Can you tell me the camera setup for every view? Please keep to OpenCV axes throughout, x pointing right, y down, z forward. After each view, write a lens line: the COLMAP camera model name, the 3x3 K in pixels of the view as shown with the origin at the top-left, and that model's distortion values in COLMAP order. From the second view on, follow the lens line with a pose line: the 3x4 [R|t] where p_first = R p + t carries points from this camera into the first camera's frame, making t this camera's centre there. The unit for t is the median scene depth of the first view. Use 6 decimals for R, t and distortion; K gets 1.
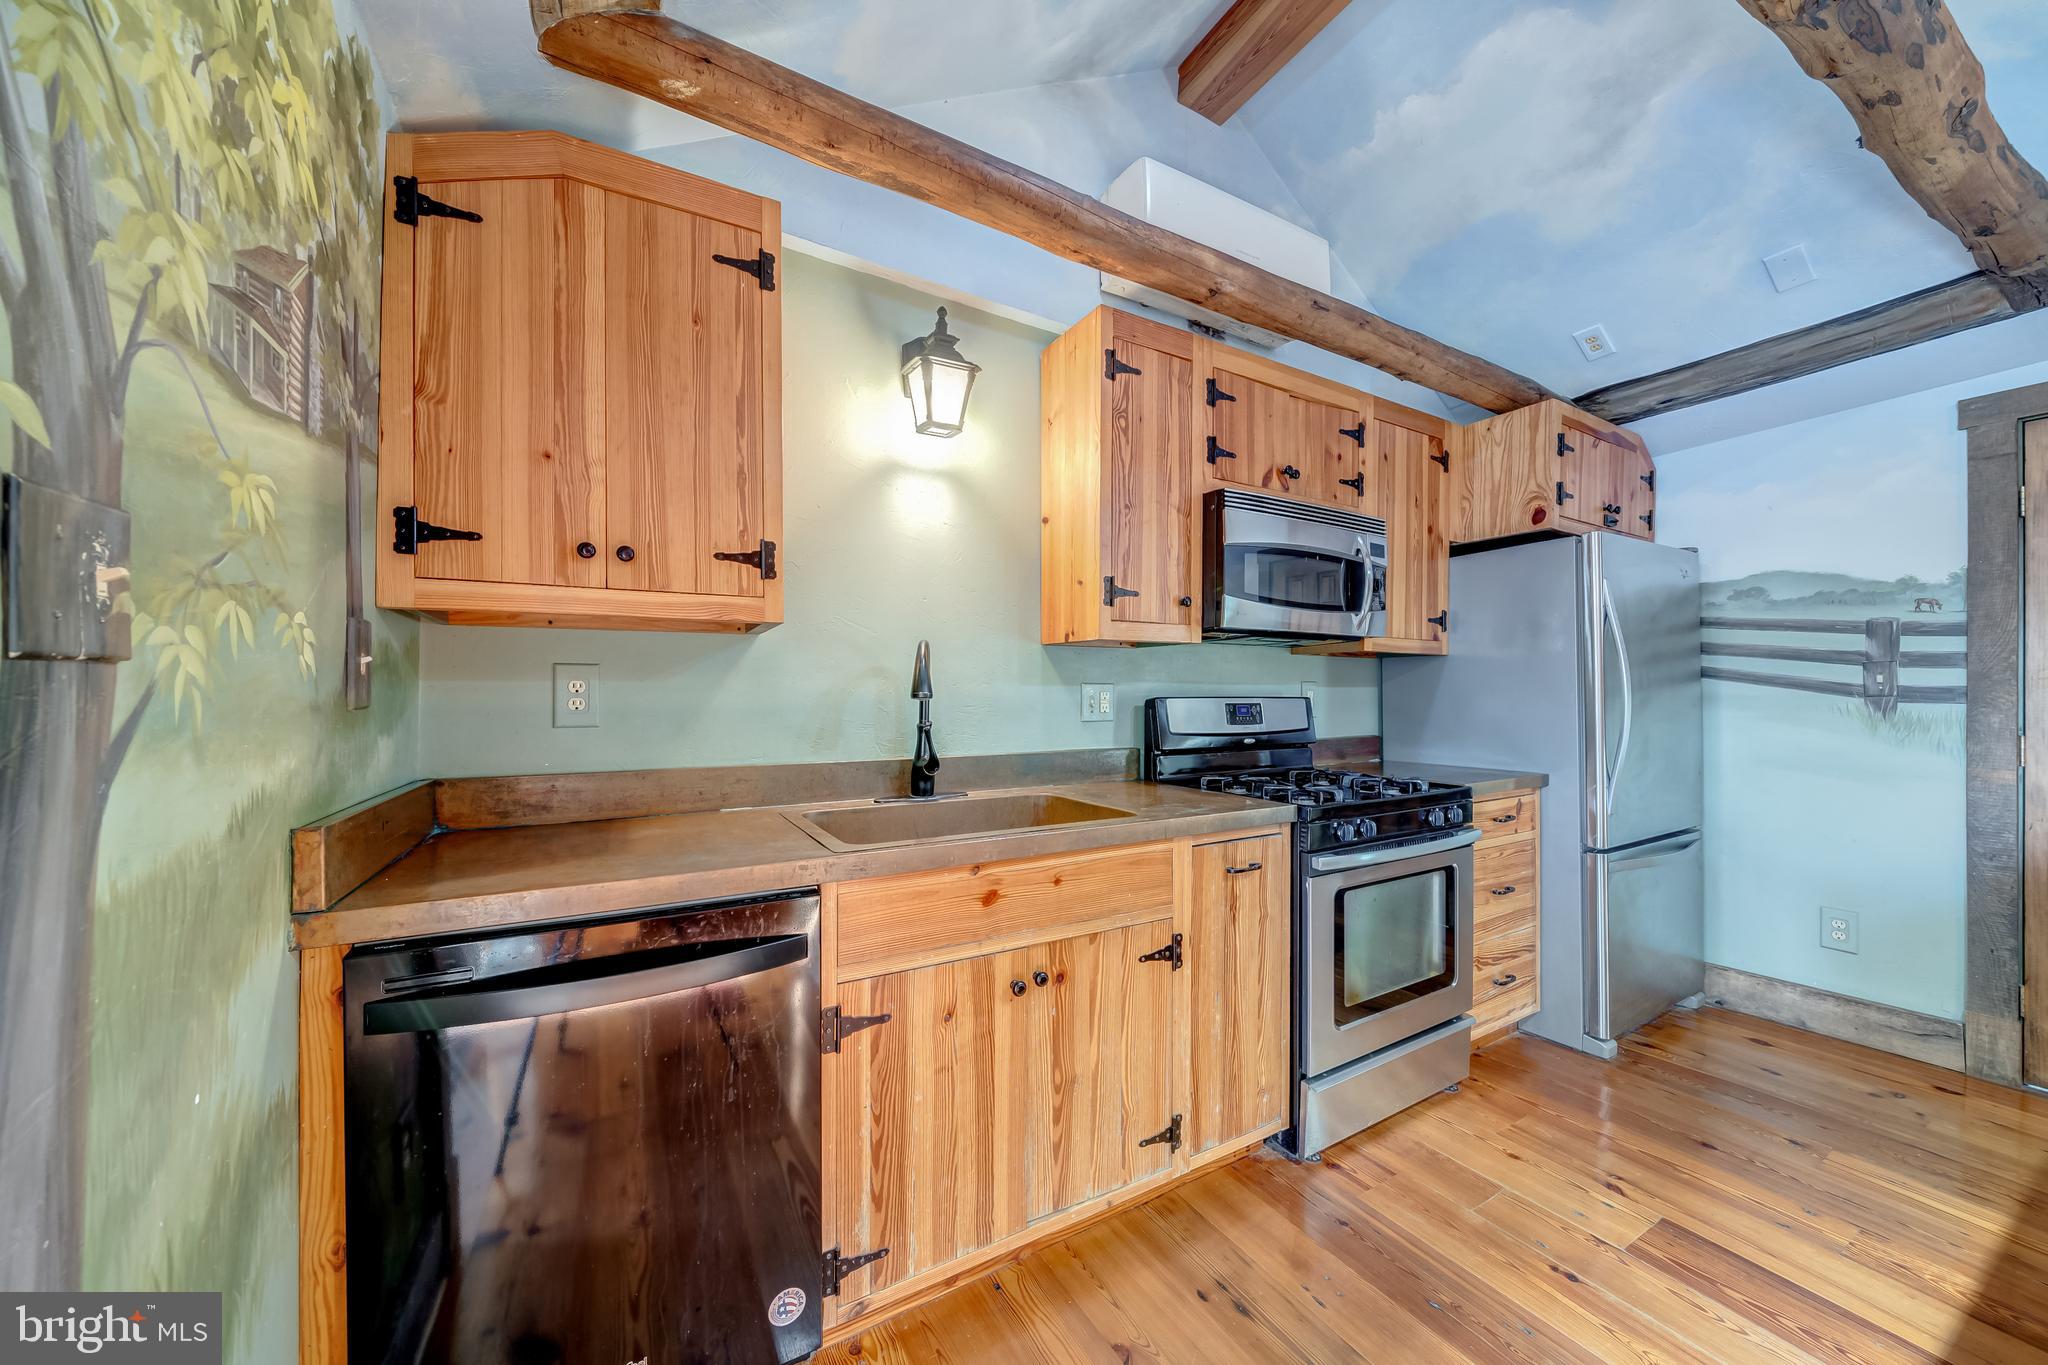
lens RADIAL K [[709.9, 0, 1028.8], [0, 709.9, 691.2], [0, 0, 1]] dist [-0.006877, -0.000071]
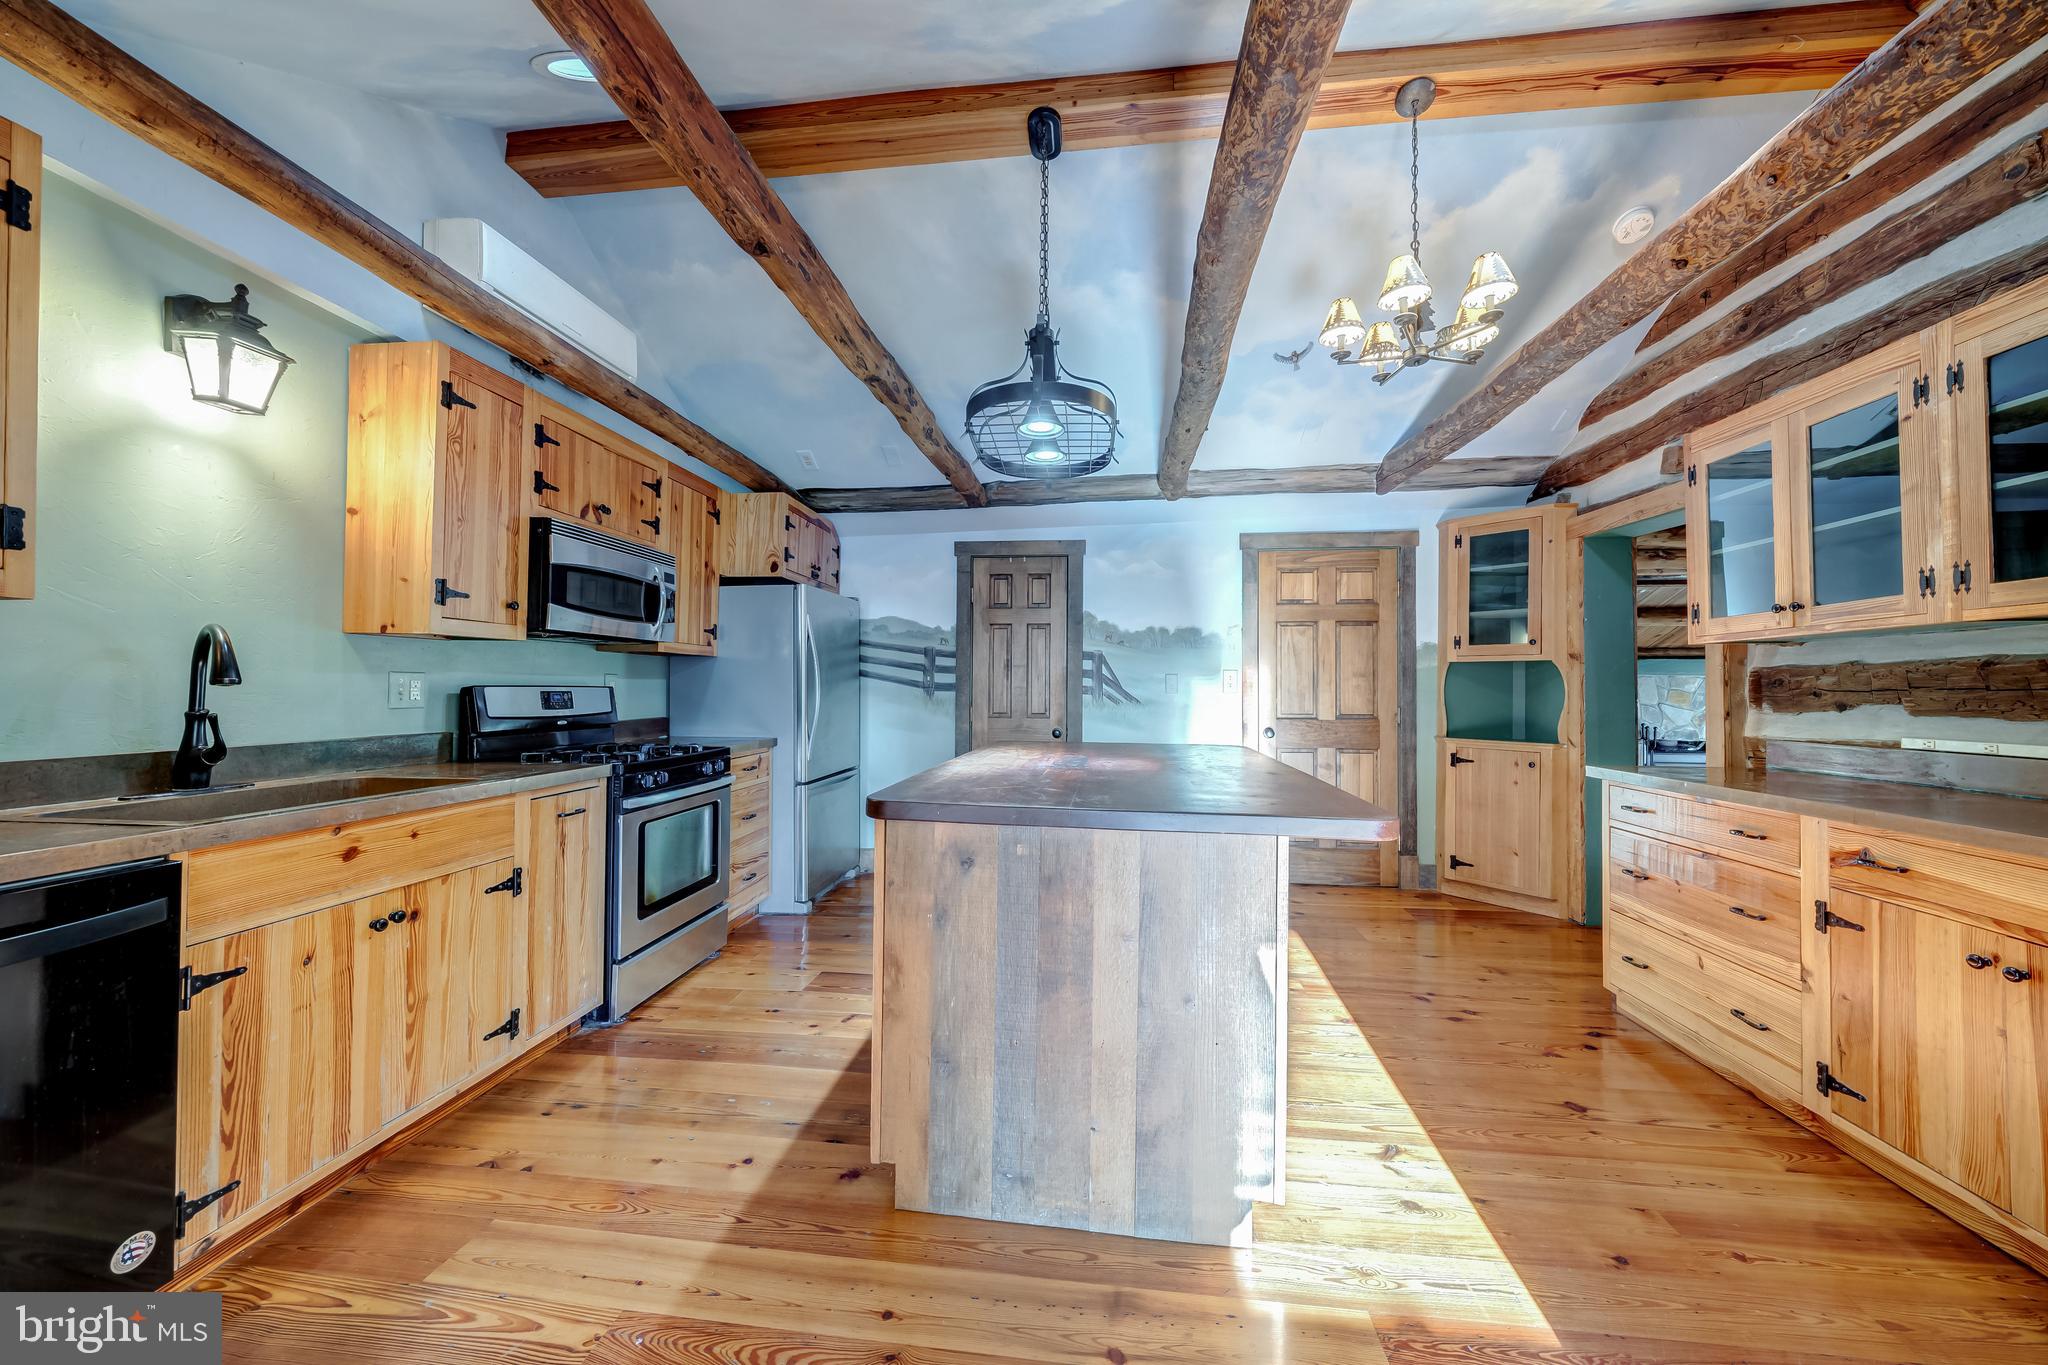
lens RADIAL K [[709.9, 0, 1002.5], [0, 709.9, 681.7], [0, 0, 1]] dist [-0.006877, -0.000071]
pose [[0.611307, 0.011716, 0.791307, -0.215326], [-0.011574, 0.999916, -0.005863, -0.000273], [-0.791309, -0.005575, 0.611391, -0.381540]]
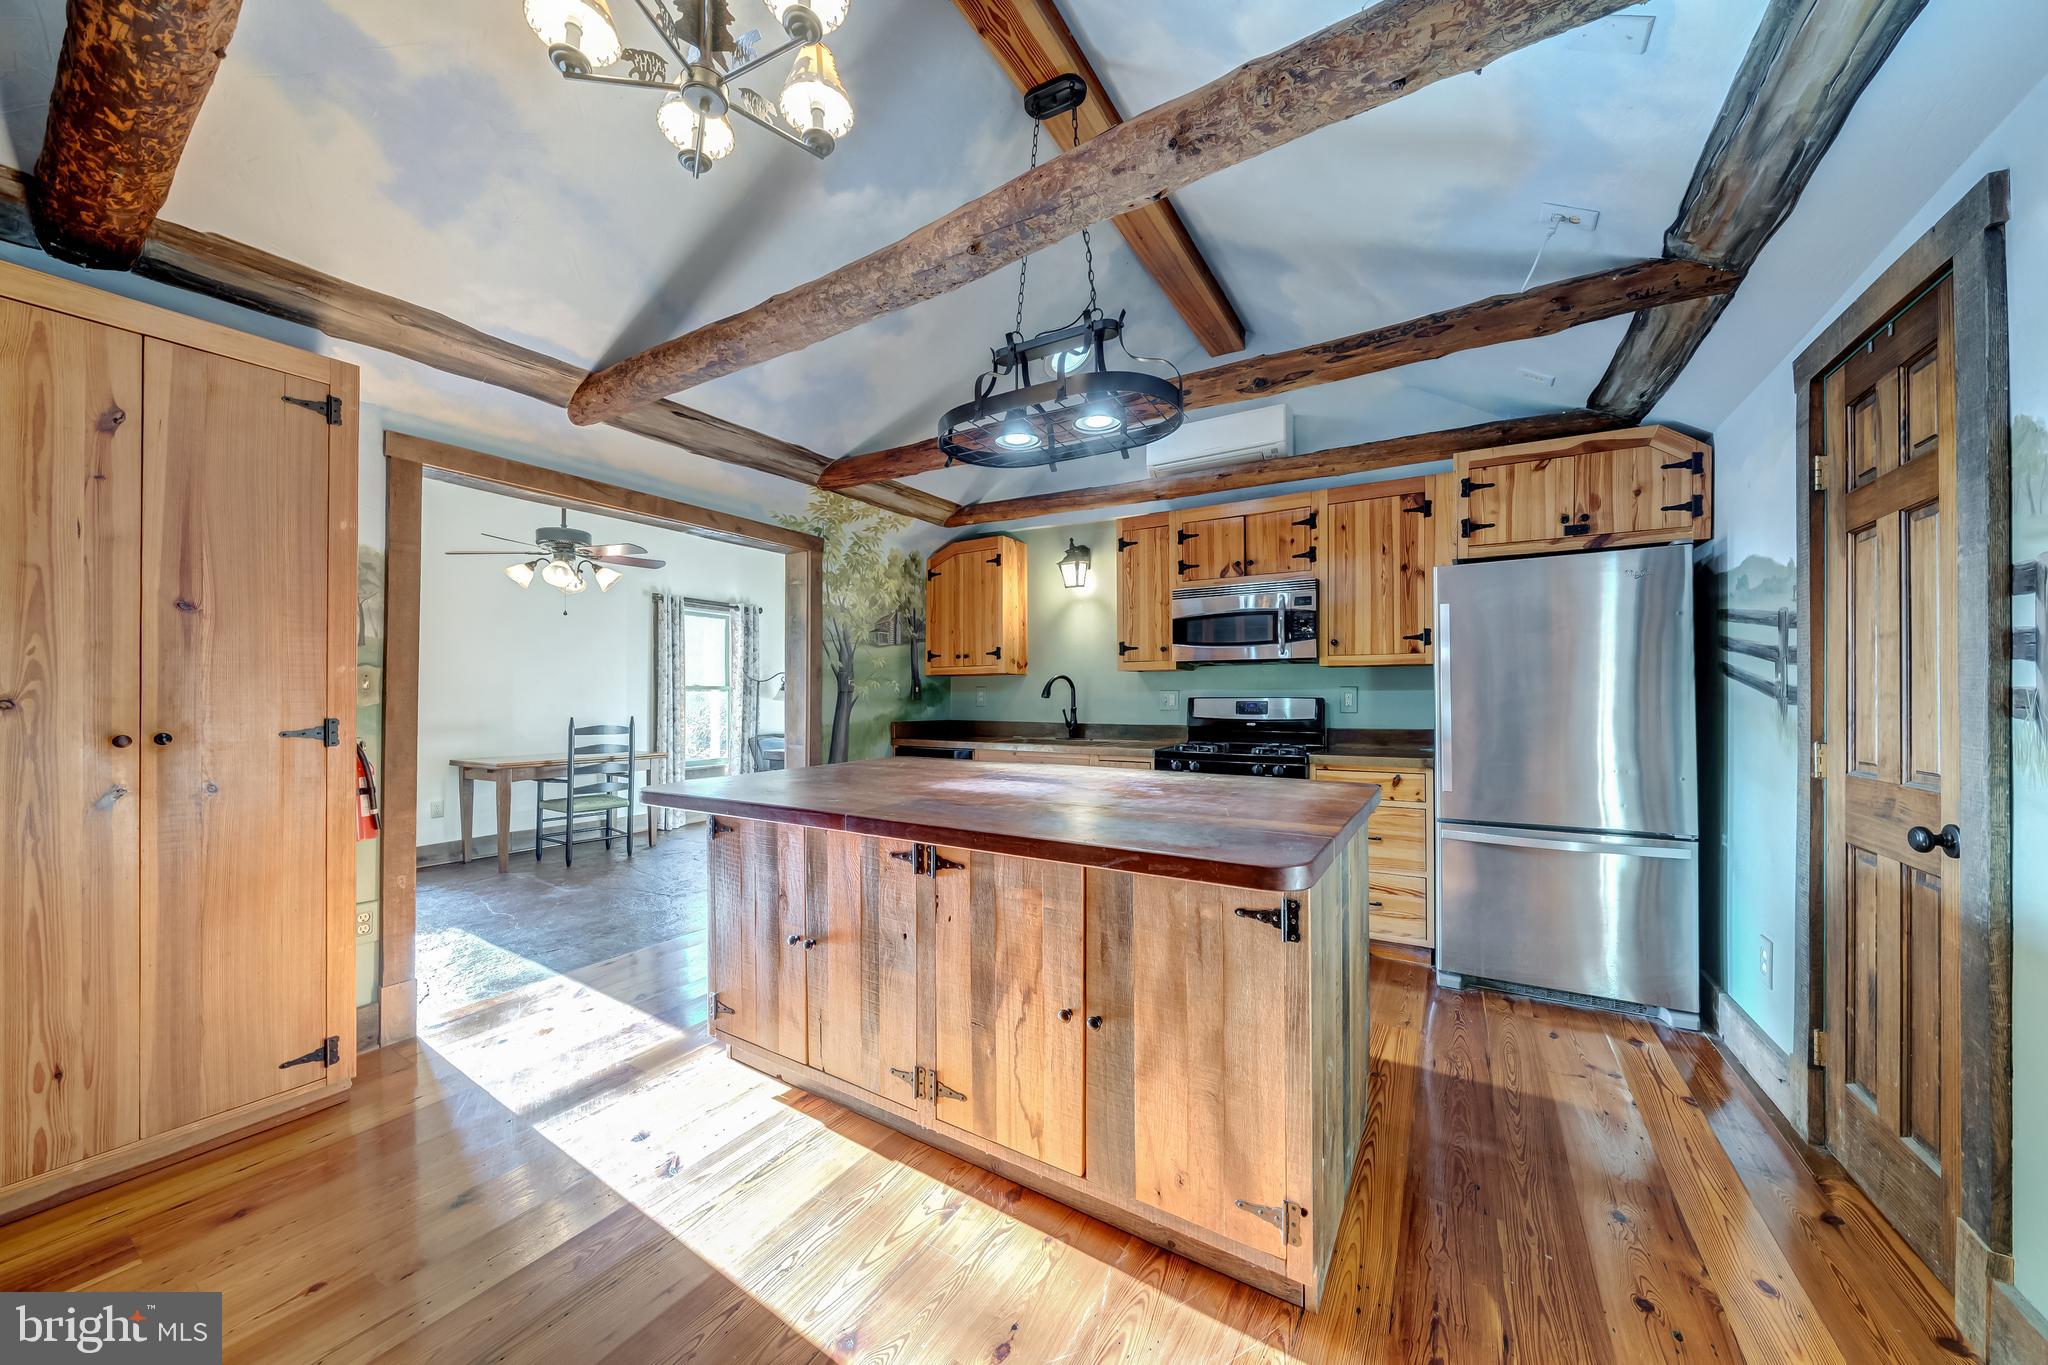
lens RADIAL K [[709.9, 0, 1058.7], [0, 709.9, 692.6], [0, 0, 1]] dist [-0.006877, -0.000071]
pose [[0.509914, -0.005408, -0.860208, 1.754726], [0.006541, 0.999976, -0.002409, -0.001134], [0.860200, -0.004398, 0.509937, -0.261586]]
